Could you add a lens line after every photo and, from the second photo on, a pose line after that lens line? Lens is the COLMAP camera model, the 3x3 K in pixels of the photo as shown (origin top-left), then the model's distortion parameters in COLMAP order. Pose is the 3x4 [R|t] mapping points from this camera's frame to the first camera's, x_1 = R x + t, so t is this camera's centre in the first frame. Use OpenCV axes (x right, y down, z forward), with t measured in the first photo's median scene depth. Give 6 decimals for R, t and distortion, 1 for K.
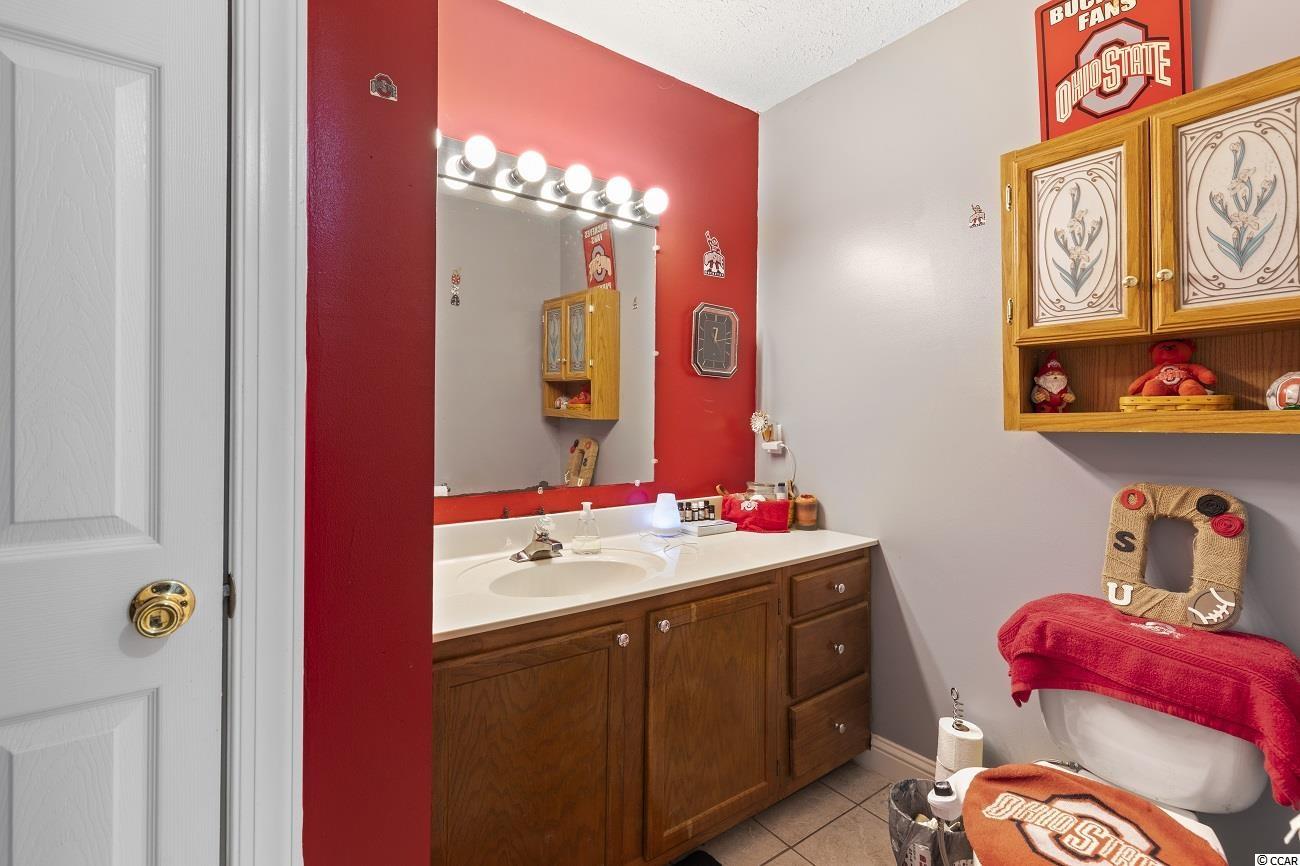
lens RADIAL K [[589.3, 0, 652.5], [0, 589.3, 417.6], [0, 0, 1]] dist [0.008825, -0.000986]
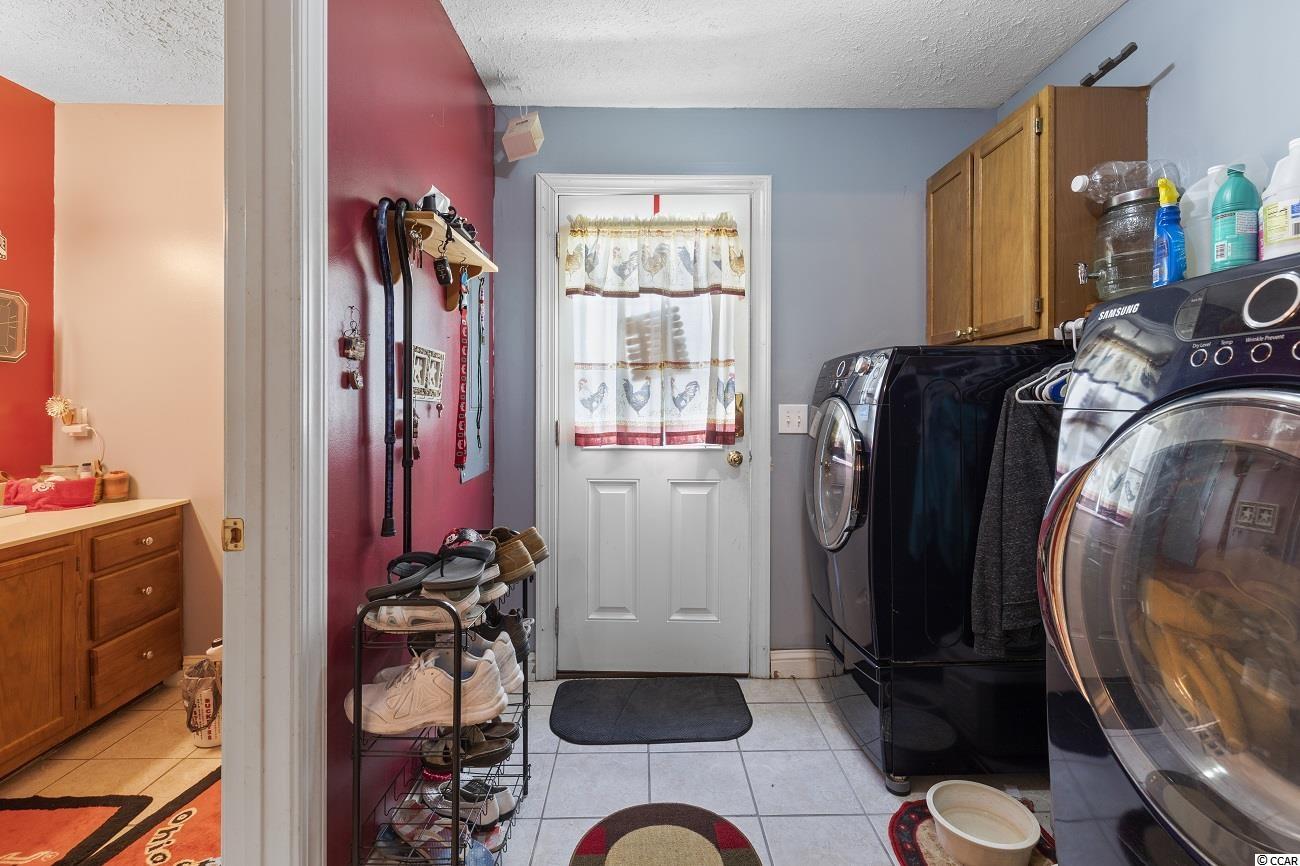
lens RADIAL K [[589.3, 0, 652.5], [0, 589.3, 417.6], [0, 0, 1]] dist [0.008825, -0.000986]
pose [[0.582808, -0.005456, 0.812592, -0.066835], [-0.009610, 0.999861, 0.013606, 0.003966], [-0.812553, -0.015739, 0.582674, -0.530231]]
